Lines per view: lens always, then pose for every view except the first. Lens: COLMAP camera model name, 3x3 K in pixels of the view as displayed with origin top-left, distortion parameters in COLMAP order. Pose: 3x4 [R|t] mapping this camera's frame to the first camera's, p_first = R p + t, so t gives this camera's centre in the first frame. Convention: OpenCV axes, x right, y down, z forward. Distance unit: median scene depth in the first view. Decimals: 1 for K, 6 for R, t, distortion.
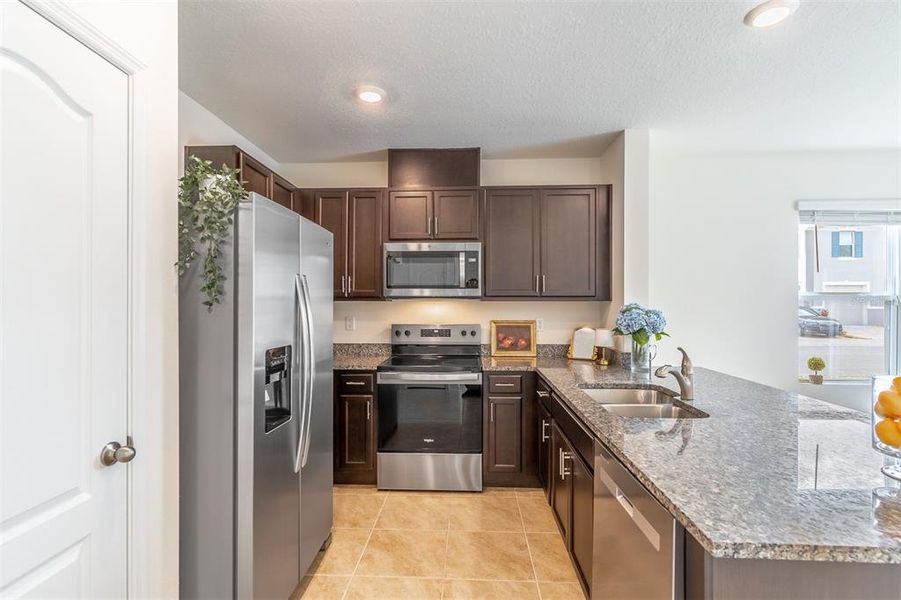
lens RADIAL K [[425.3, 0, 446.2], [0, 425.3, 302.1], [0, 0, 1]] dist [-0.004290, -0.001183]
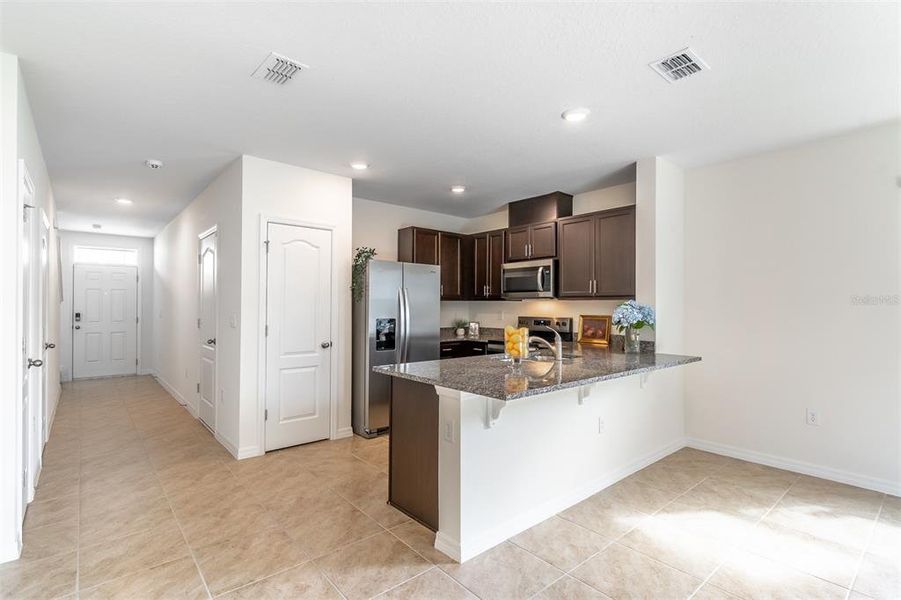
lens RADIAL K [[430.6, 0, 449.9], [0, 430.6, 302.0], [0, 0, 1]] dist [0.005086, -0.001011]
pose [[0.692876, -0.005680, -0.721034, 0.871899], [-0.001316, 0.999957, -0.009141, 0.016722], [0.721055, 0.007283, 0.692839, -0.245347]]
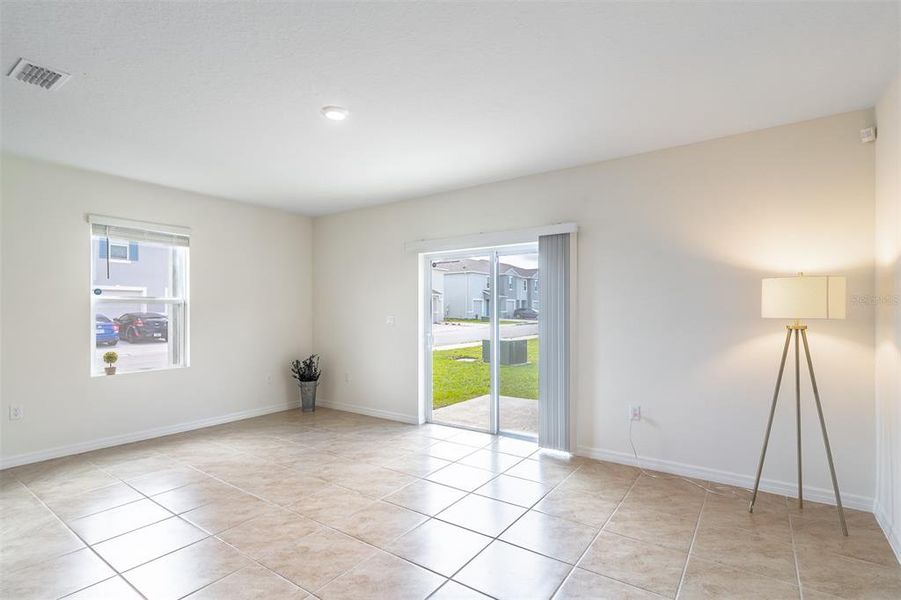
lens RADIAL K [[430.6, 0, 451.0], [0, 430.6, 308.9], [0, 0, 1]] dist [0.005086, -0.001011]
pose [[0.540766, -0.000398, 0.841173, 0.408441], [0.000250, 1.000000, 0.000312, 0.013071], [-0.841173, 0.000042, 0.540766, -0.453298]]
